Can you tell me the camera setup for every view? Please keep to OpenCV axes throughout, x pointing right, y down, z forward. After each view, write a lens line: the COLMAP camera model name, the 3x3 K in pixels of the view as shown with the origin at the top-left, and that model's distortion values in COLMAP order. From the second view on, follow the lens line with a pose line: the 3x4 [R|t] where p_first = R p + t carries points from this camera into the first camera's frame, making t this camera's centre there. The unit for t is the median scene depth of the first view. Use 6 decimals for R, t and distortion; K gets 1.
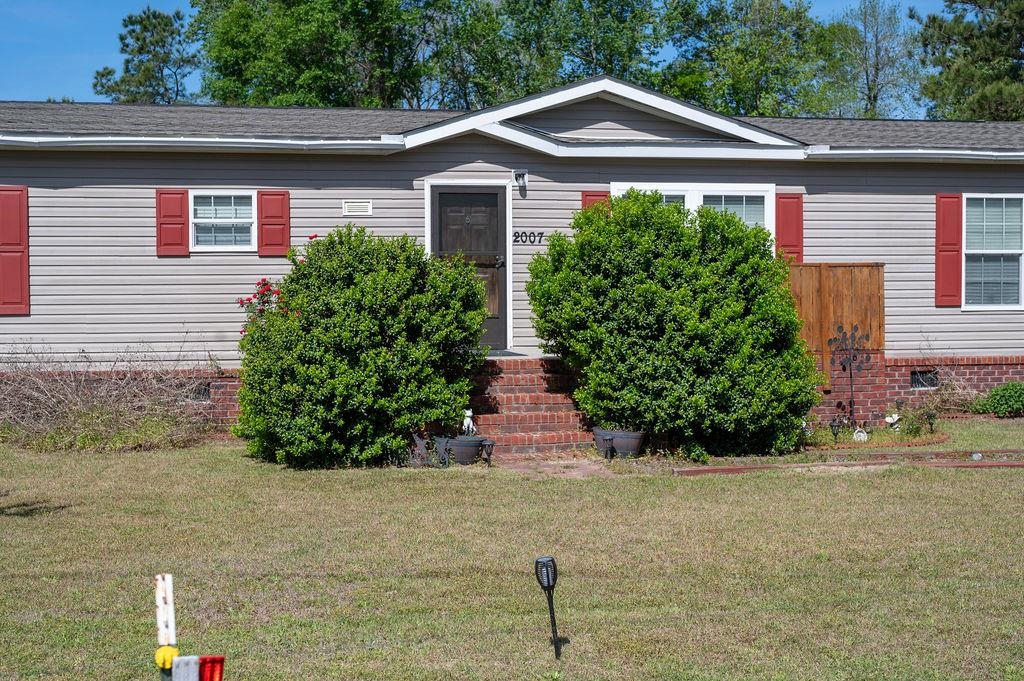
lens RADIAL K [[1478.8, 0, 512.0], [0, 1478.8, 340.5], [0, 0, 1]] dist [-0.000134, 0.016455]
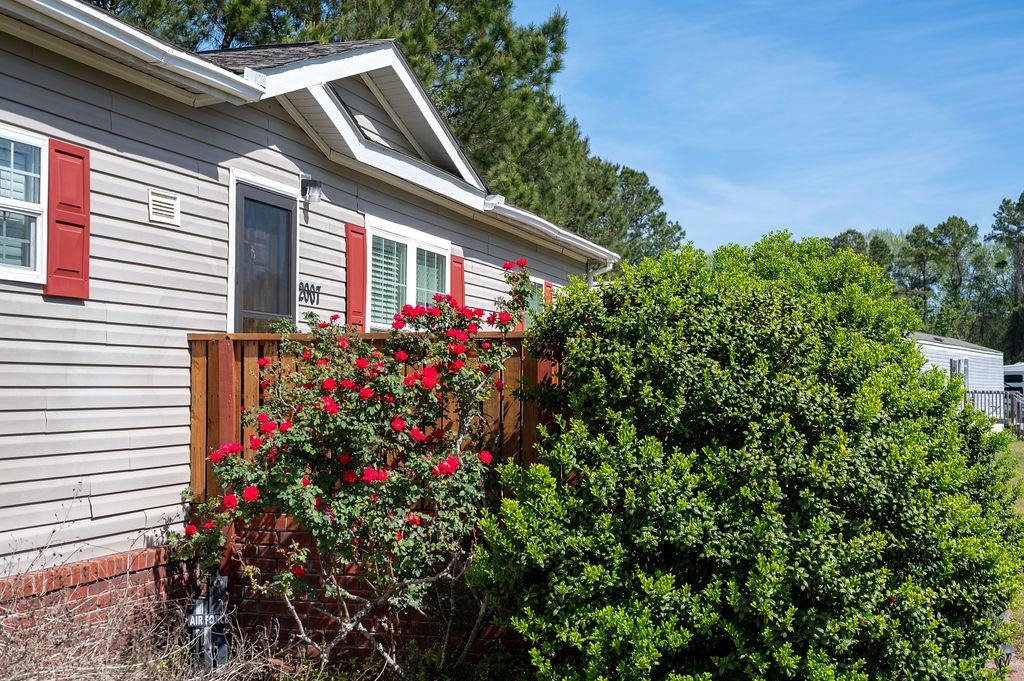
lens RADIAL K [[1478.8, 0, 512.0], [0, 1478.8, 340.5], [0, 0, 1]] dist [-0.000134, 0.016455]
pose [[0.460774, 0.036759, 0.886756, -0.457910], [0.027684, 0.998060, -0.055758, -0.017799], [-0.887086, 0.050240, 0.458863, 0.672211]]
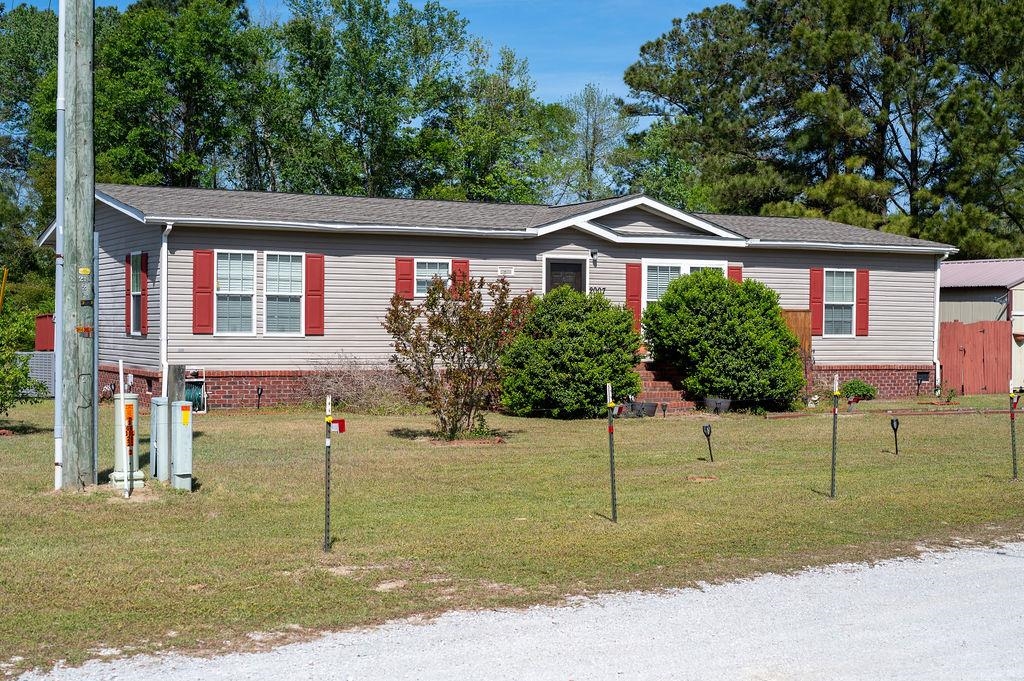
lens RADIAL K [[1478.8, 0, 512.0], [0, 1478.8, 340.5], [0, 0, 1]] dist [-0.000134, 0.016455]
pose [[0.961566, 0.007891, 0.274459, -0.532676], [-0.001820, 0.999748, -0.022367, 0.022673], [-0.274567, 0.021008, 0.961339, -0.555834]]
